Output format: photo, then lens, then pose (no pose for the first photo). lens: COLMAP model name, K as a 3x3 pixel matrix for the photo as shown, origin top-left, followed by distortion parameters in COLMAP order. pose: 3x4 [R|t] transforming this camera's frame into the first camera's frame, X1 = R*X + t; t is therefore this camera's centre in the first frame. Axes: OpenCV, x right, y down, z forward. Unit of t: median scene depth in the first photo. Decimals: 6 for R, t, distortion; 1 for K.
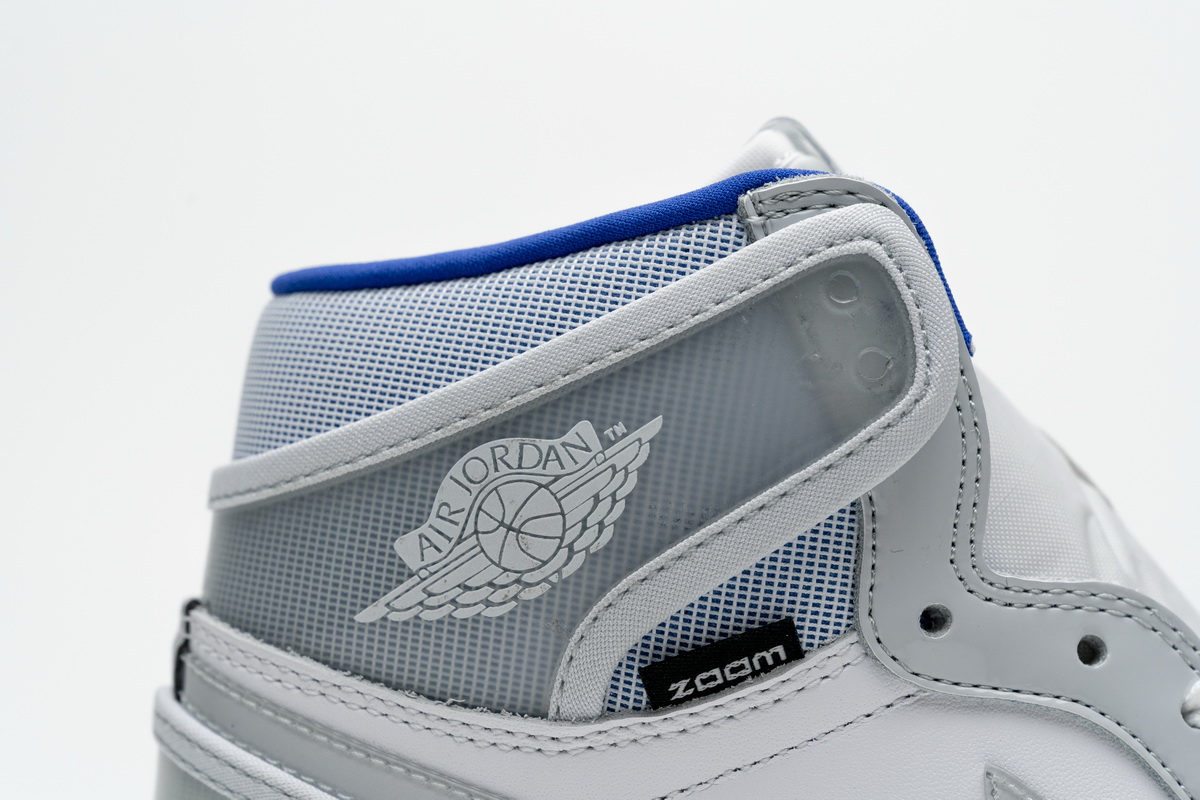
lens RADIAL K [[2060.3, 0, 600.0], [0, 2060.3, 400.0], [0, 0, 1]] dist [-0.125463, 0.225990]
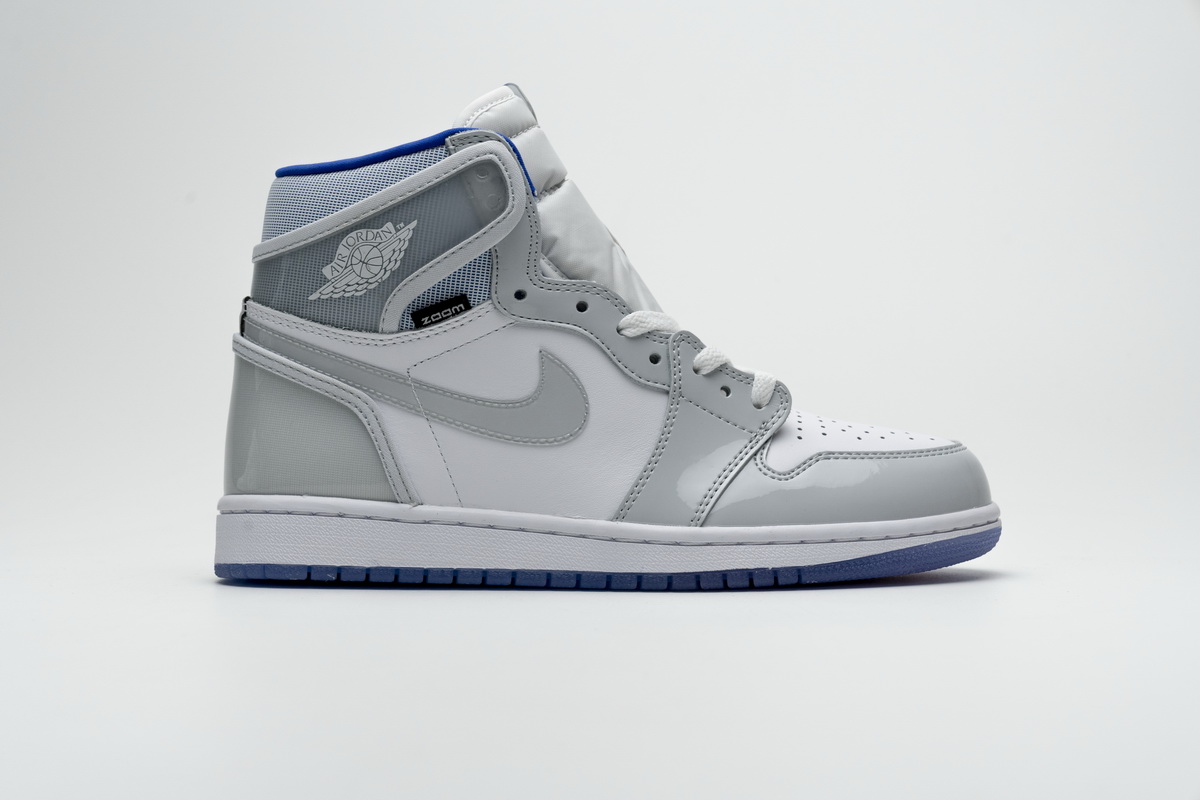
lens RADIAL K [[2060.3, 0, 600.0], [0, 2060.3, 400.0], [0, 0, 1]] dist [-0.125463, 0.225990]
pose [[0.999730, -0.010056, -0.020954, 0.323437], [0.011491, 0.997516, 0.069496, 0.058242], [0.020203, -0.069718, 0.997362, -1.712791]]
